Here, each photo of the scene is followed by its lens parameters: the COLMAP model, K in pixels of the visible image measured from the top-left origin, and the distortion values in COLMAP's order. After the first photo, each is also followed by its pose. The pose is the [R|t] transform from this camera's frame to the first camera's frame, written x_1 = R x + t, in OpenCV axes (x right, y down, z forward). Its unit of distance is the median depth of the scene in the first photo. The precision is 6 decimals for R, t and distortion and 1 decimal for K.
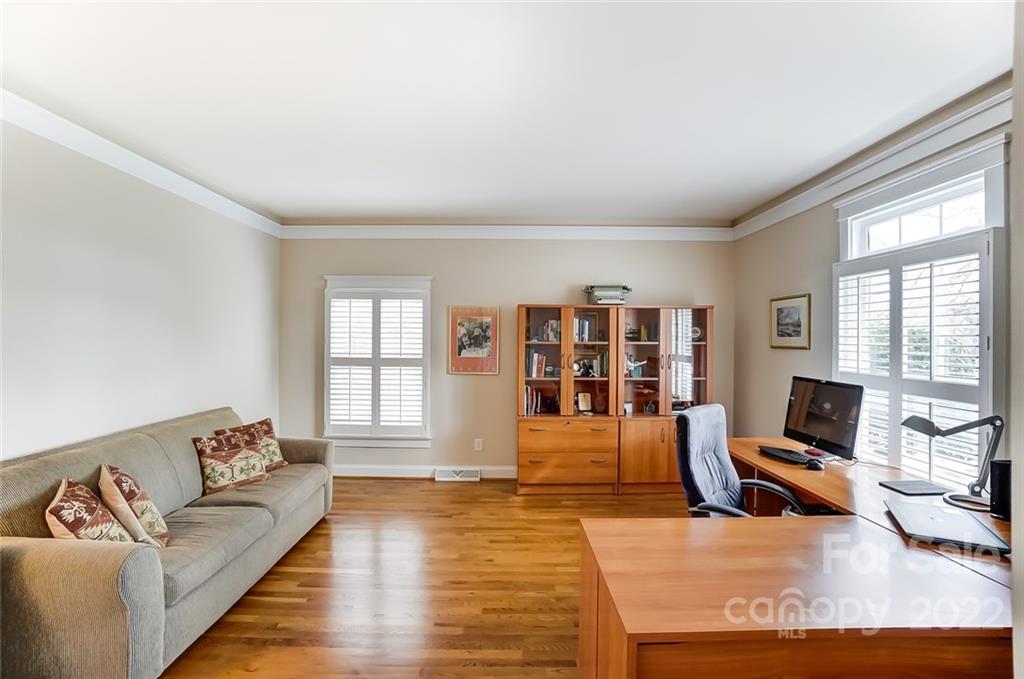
lens RADIAL K [[458.9, 0, 512.3], [0, 458.9, 337.7], [0, 0, 1]] dist [-0.062787, 0.024350]
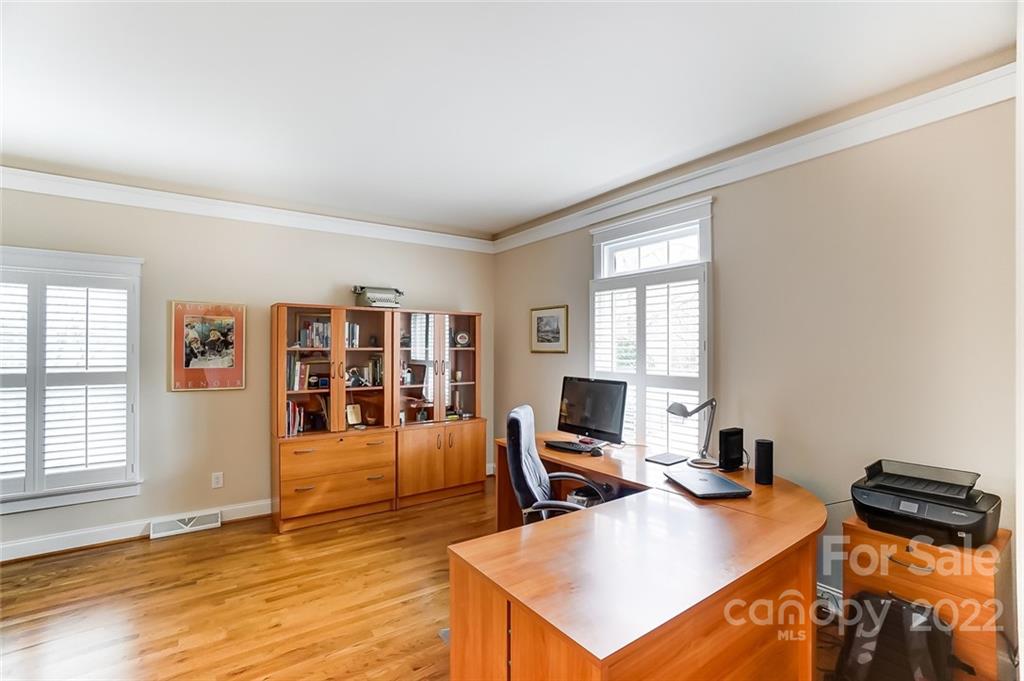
lens RADIAL K [[458.9, 0, 512.3], [0, 458.9, 338.7], [0, 0, 1]] dist [-0.062787, 0.024350]
pose [[0.821289, 0.006632, 0.570474, -0.116317], [0.002011, 0.999893, -0.014519, 0.005301], [-0.570509, 0.013072, 0.821187, 0.096140]]
